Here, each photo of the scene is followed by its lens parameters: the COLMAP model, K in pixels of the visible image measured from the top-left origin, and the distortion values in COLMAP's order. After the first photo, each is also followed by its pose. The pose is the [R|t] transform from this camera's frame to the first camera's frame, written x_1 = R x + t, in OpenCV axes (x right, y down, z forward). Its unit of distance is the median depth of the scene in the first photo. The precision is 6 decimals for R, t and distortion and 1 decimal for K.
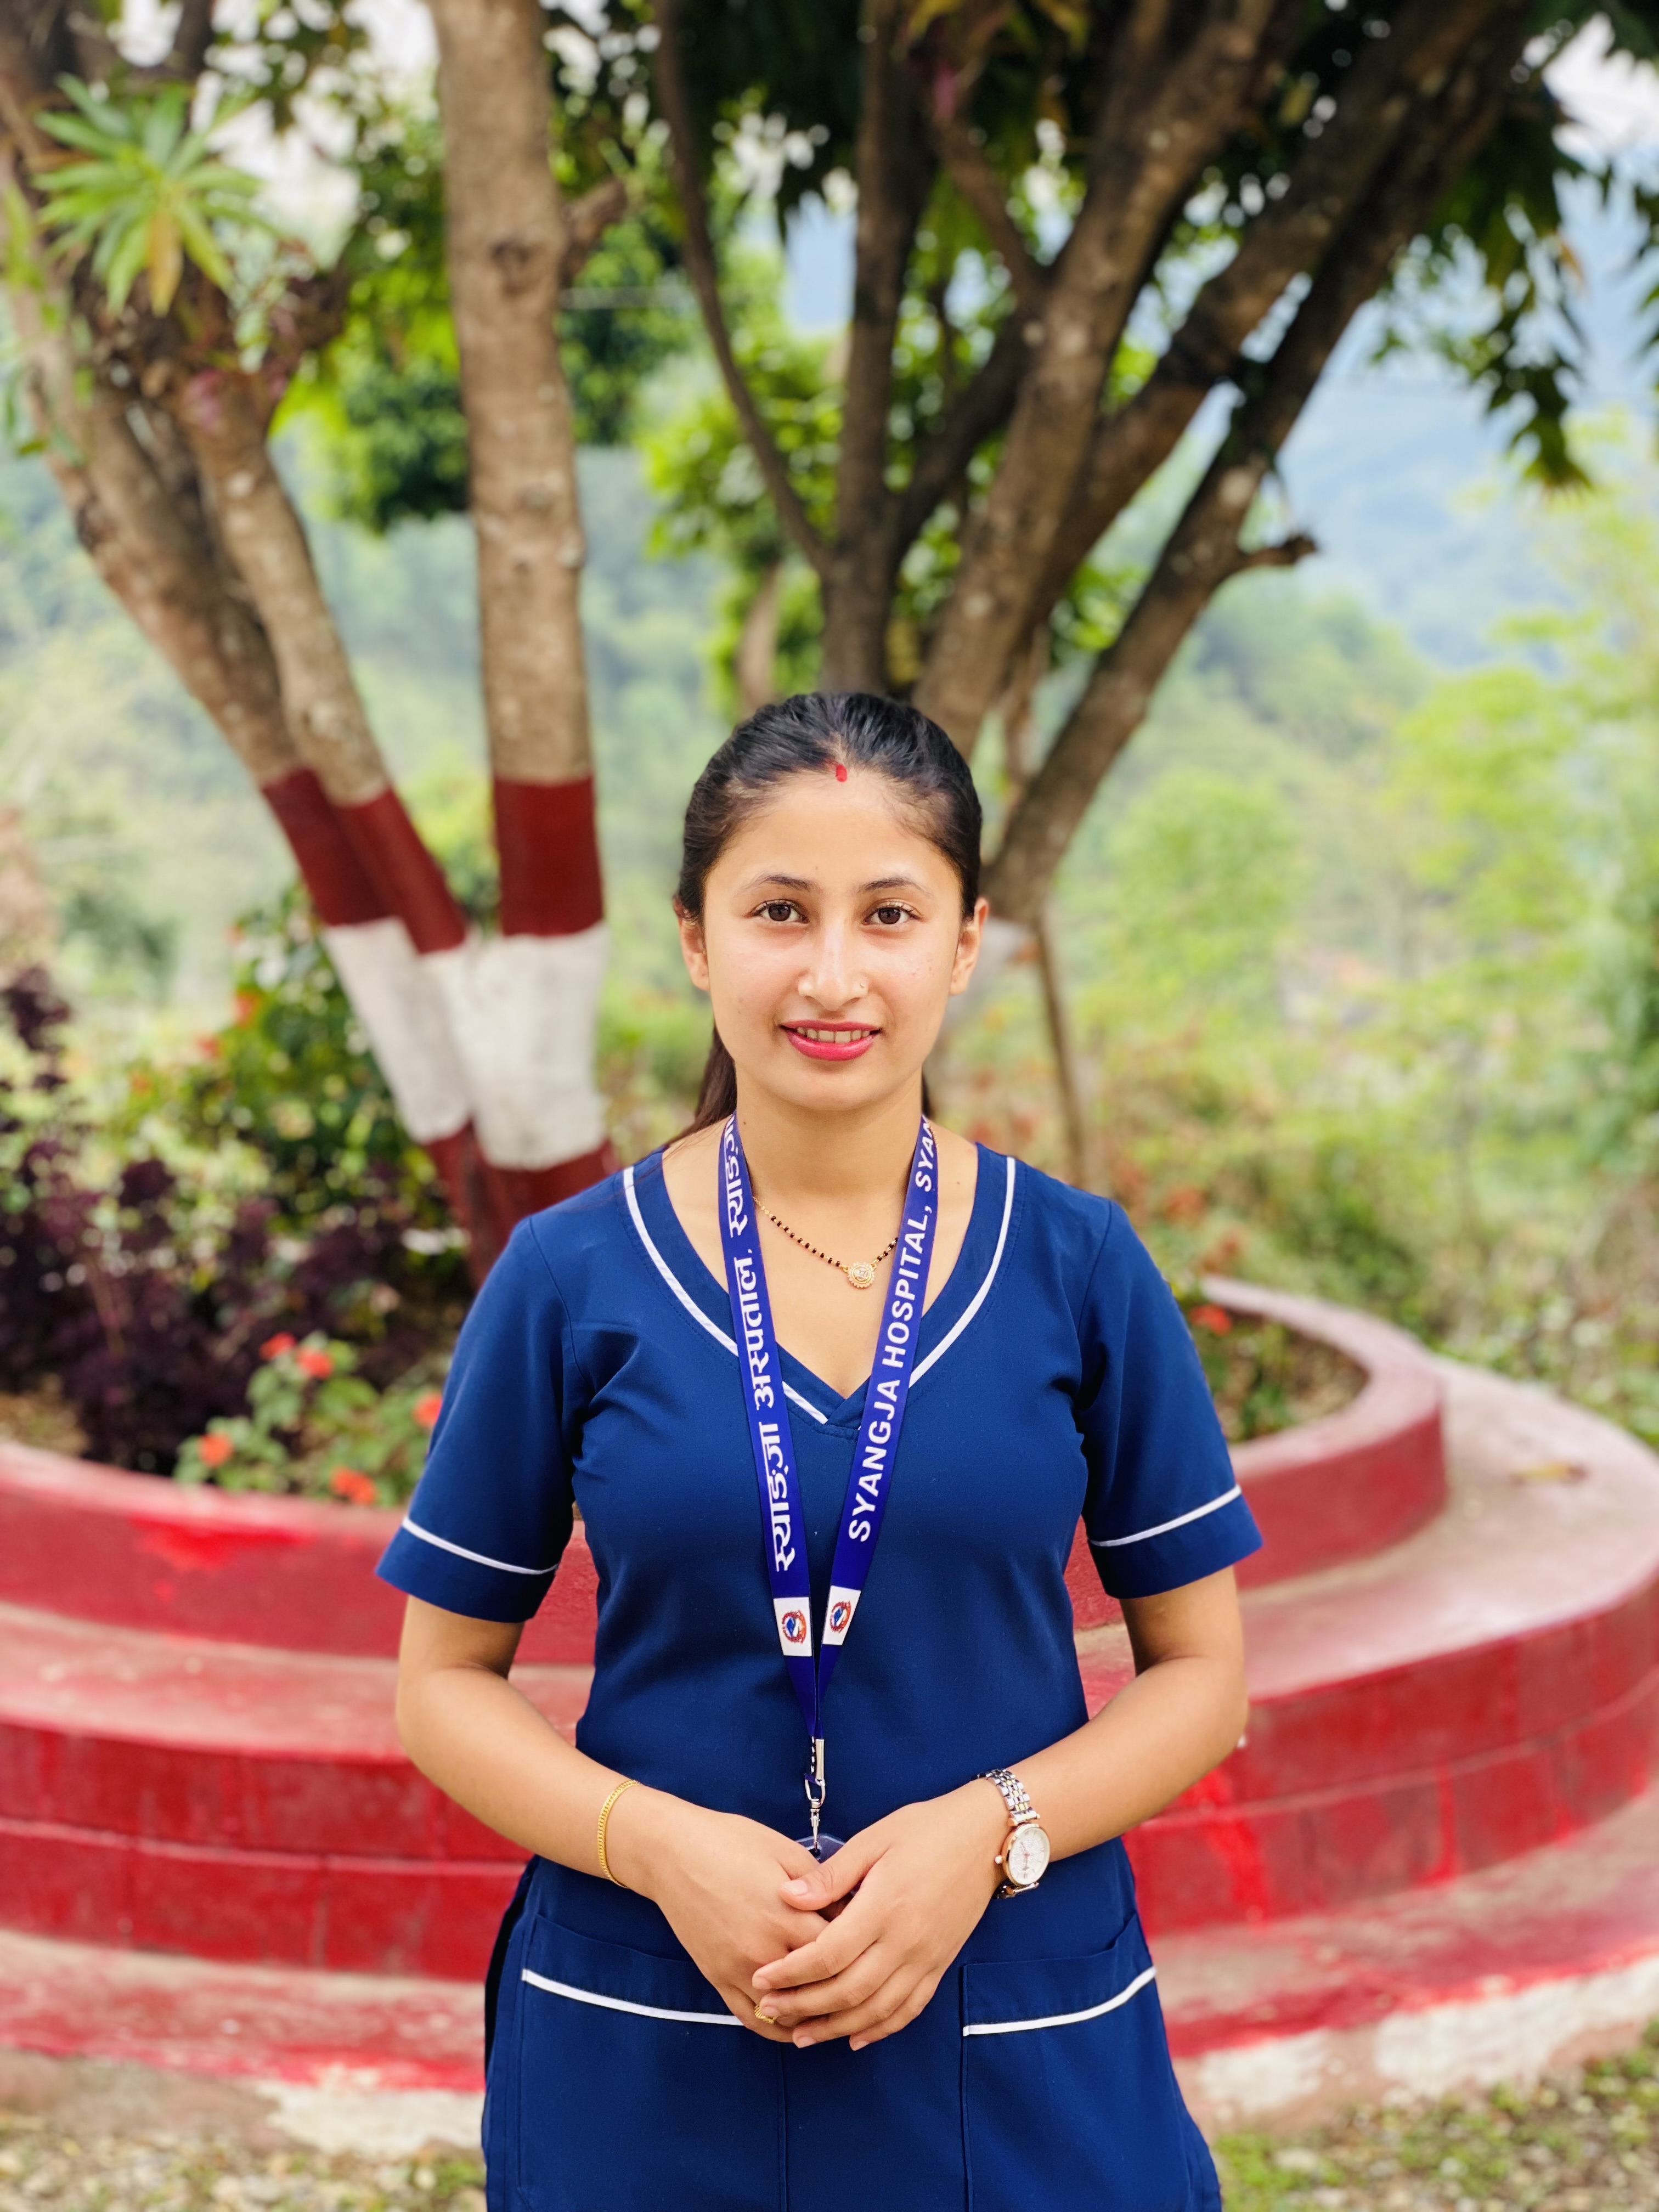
lens RADIAL K [[3344.5, 0, 829.5], [0, 3344.5, 1106.0], [0, 0, 1]] dist [0.199437, -0.548134]
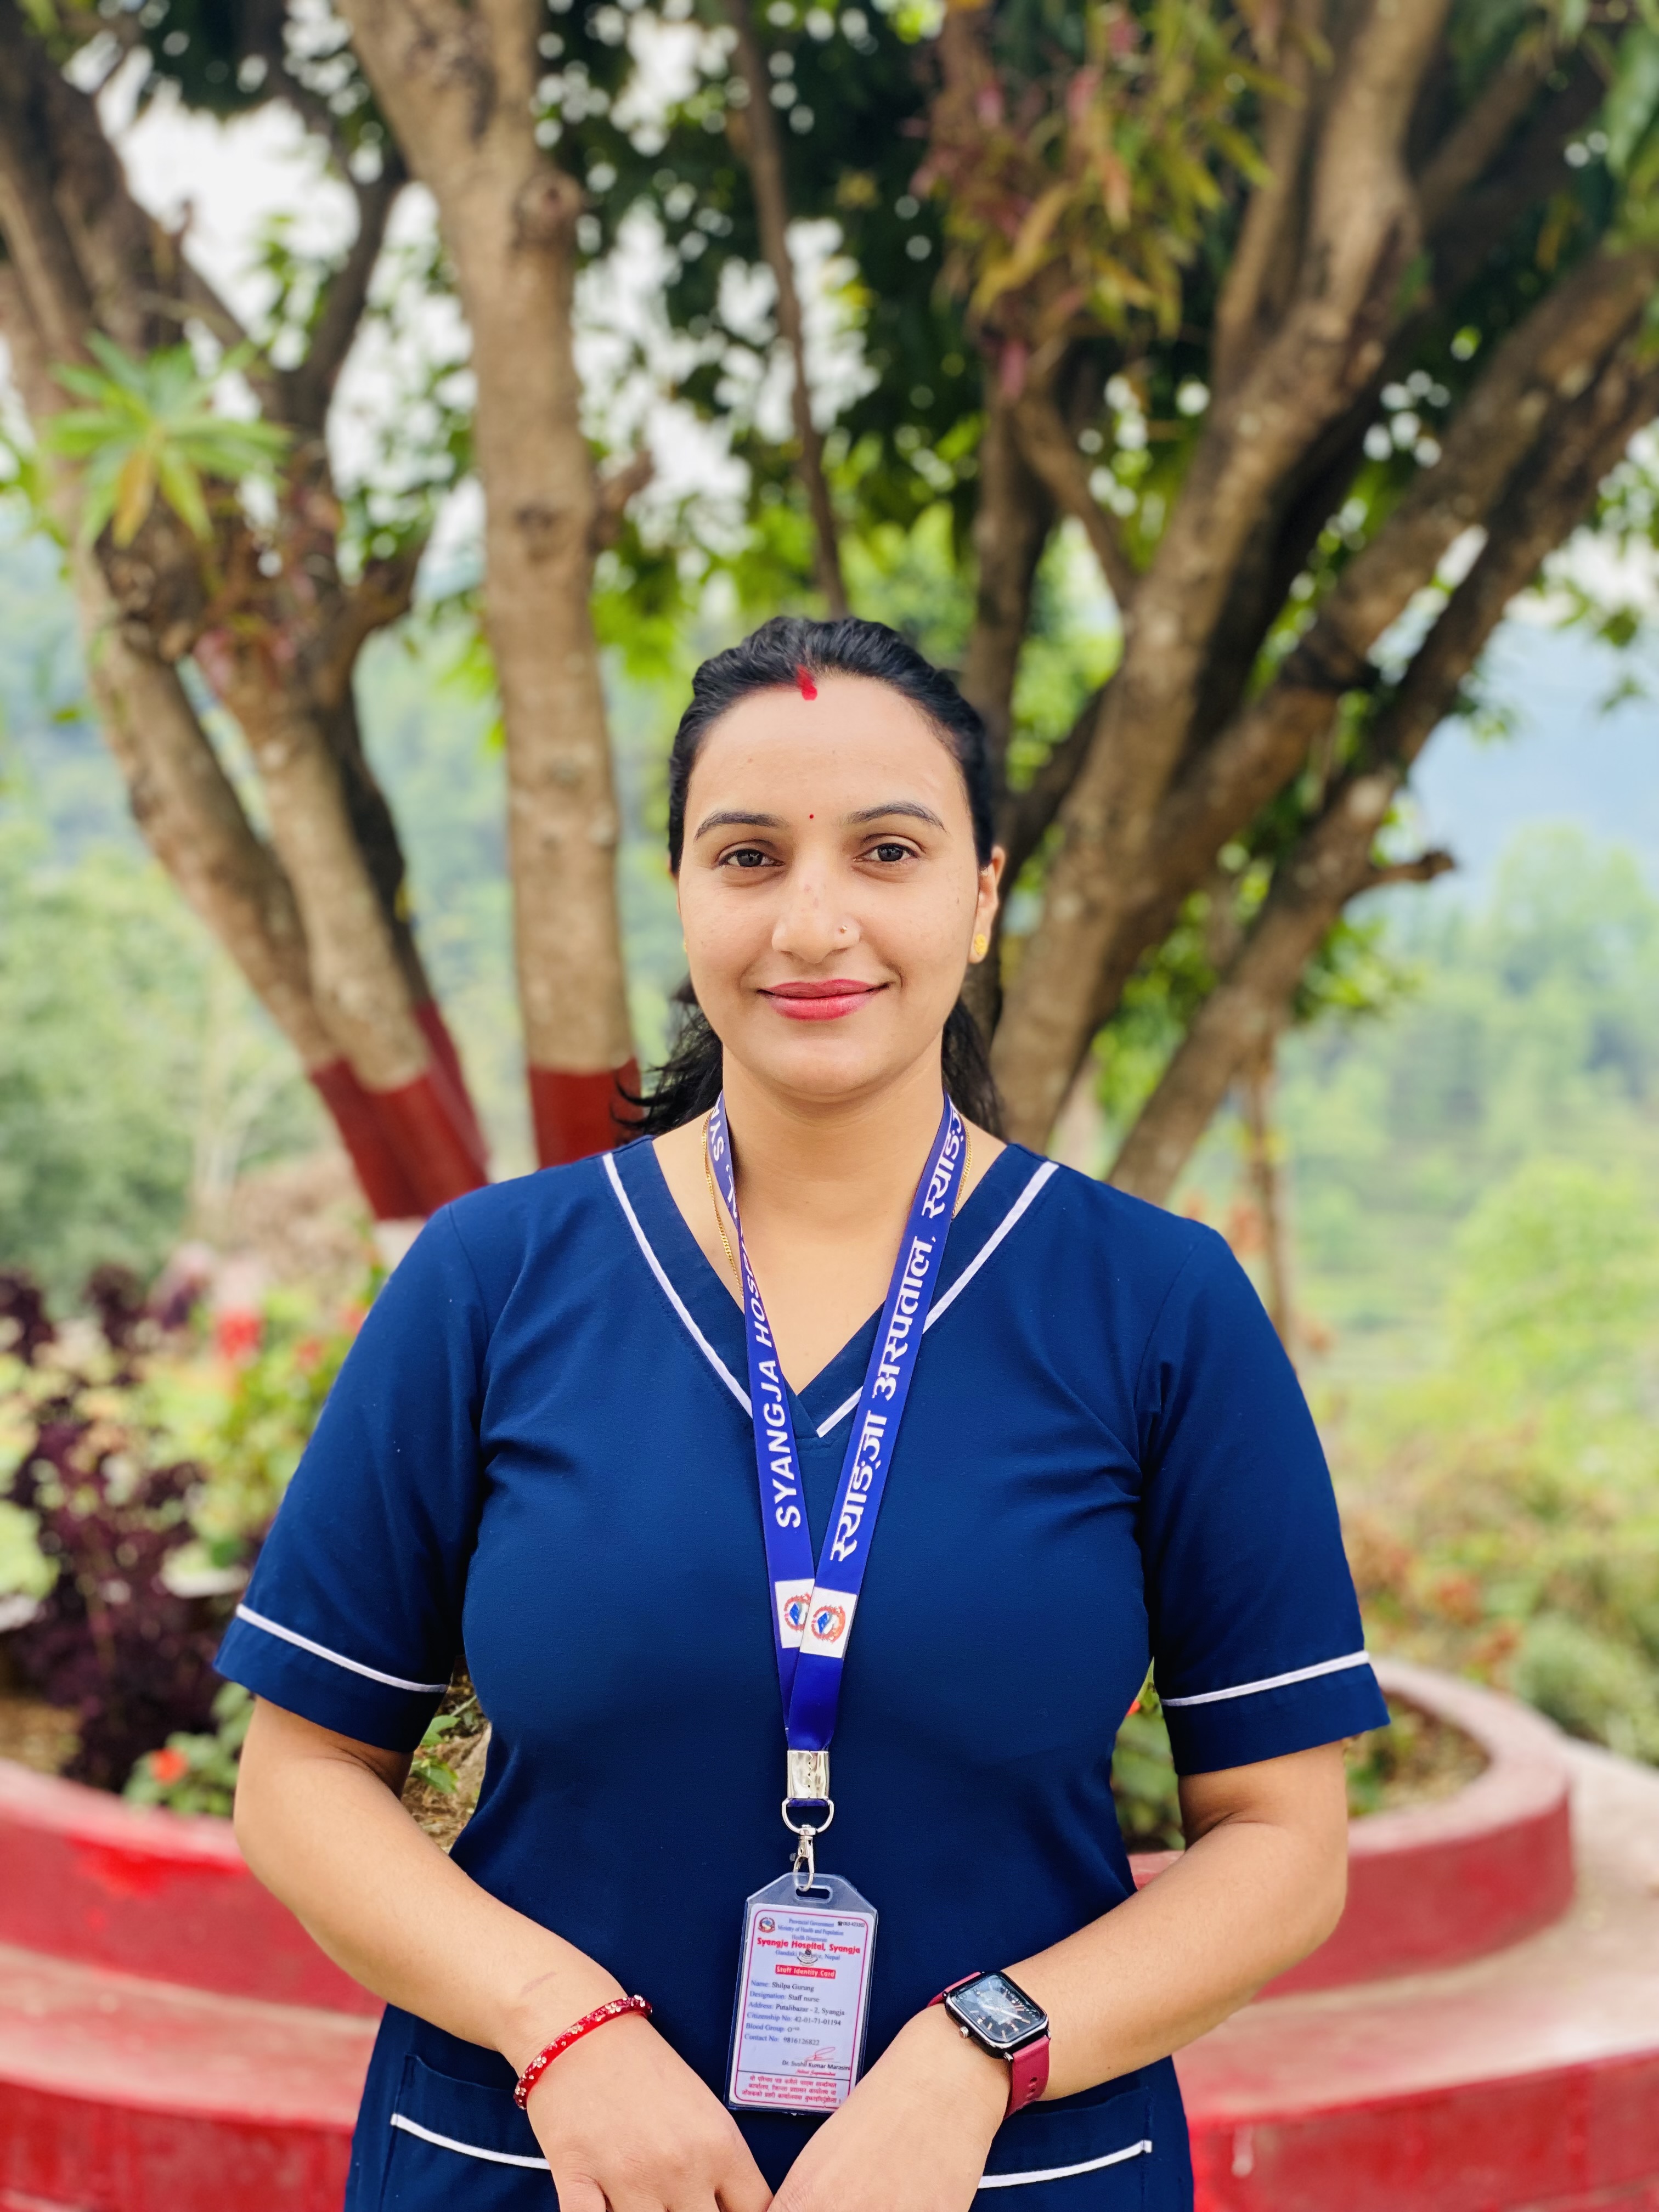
lens RADIAL K [[3344.5, 0, 829.5], [0, 3344.5, 1106.0], [0, 0, 1]] dist [0.199437, -0.548134]
pose [[0.993080, 0.032123, -0.112963, 0.091922], [-0.044644, 0.992916, -0.110114, 0.014438], [0.108626, 0.114395, 0.987479, 0.072000]]
